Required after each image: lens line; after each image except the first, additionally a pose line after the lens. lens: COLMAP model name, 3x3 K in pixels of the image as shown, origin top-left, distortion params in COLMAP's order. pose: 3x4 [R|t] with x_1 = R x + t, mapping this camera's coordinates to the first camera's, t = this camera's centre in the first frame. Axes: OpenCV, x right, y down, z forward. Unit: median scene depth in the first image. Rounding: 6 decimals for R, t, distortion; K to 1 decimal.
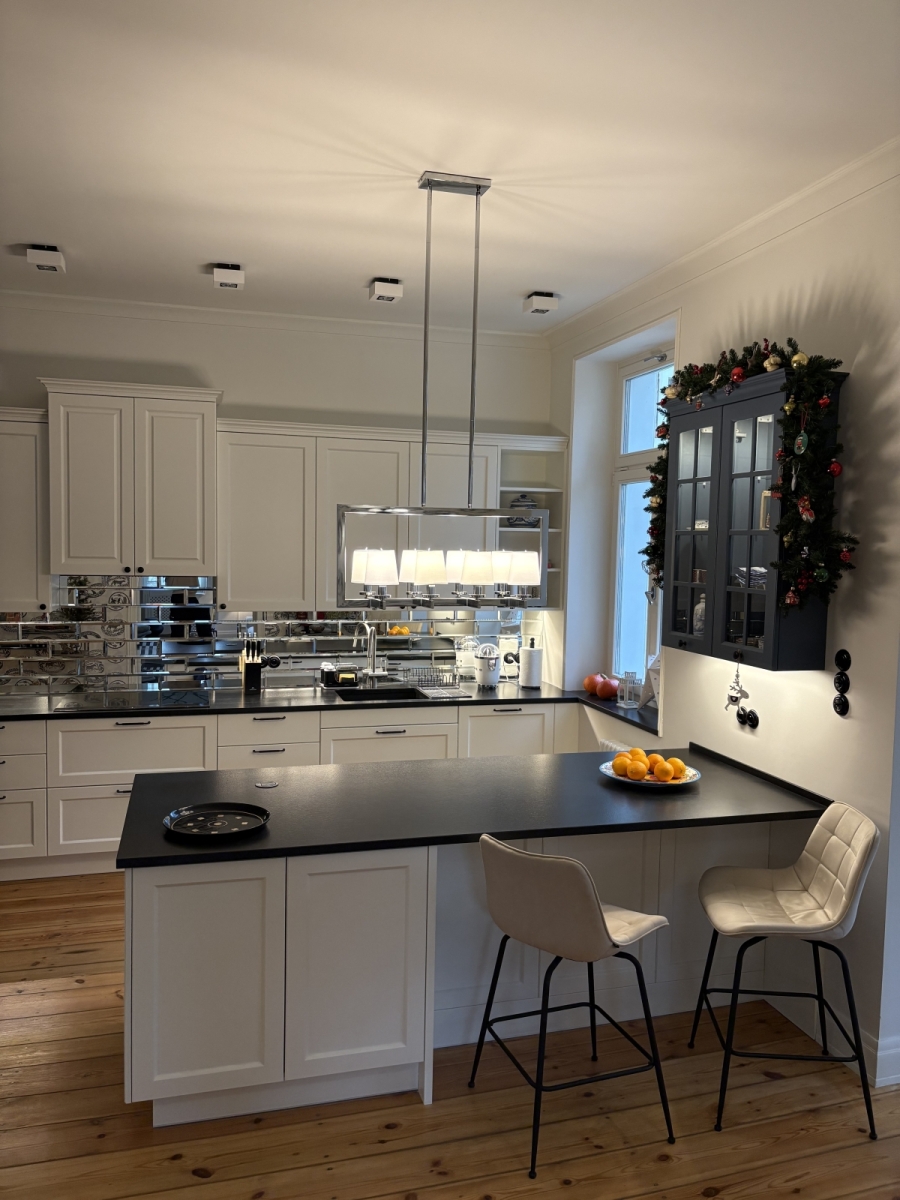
lens RADIAL K [[929.8, 0, 448.6], [0, 929.8, 593.5], [0, 0, 1]] dist [0.024694, -0.014760]
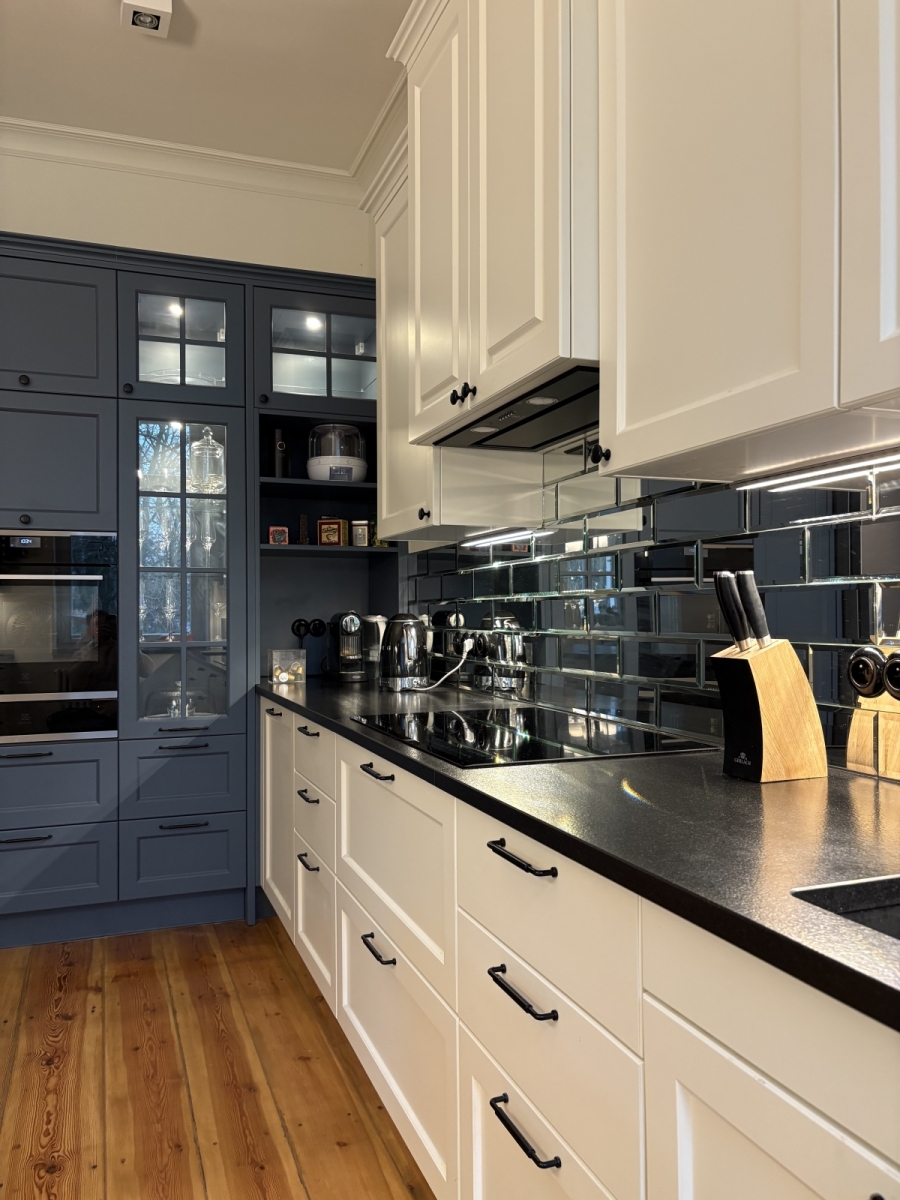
lens RADIAL K [[929.8, 0, 452.0], [0, 929.8, 606.6], [0, 0, 1]] dist [0.024694, -0.014760]
pose [[0.090175, -0.022739, -0.995666, 0.056247], [-0.058777, 0.997875, -0.028113, 0.079960], [0.994190, 0.061058, 0.088646, 1.005092]]
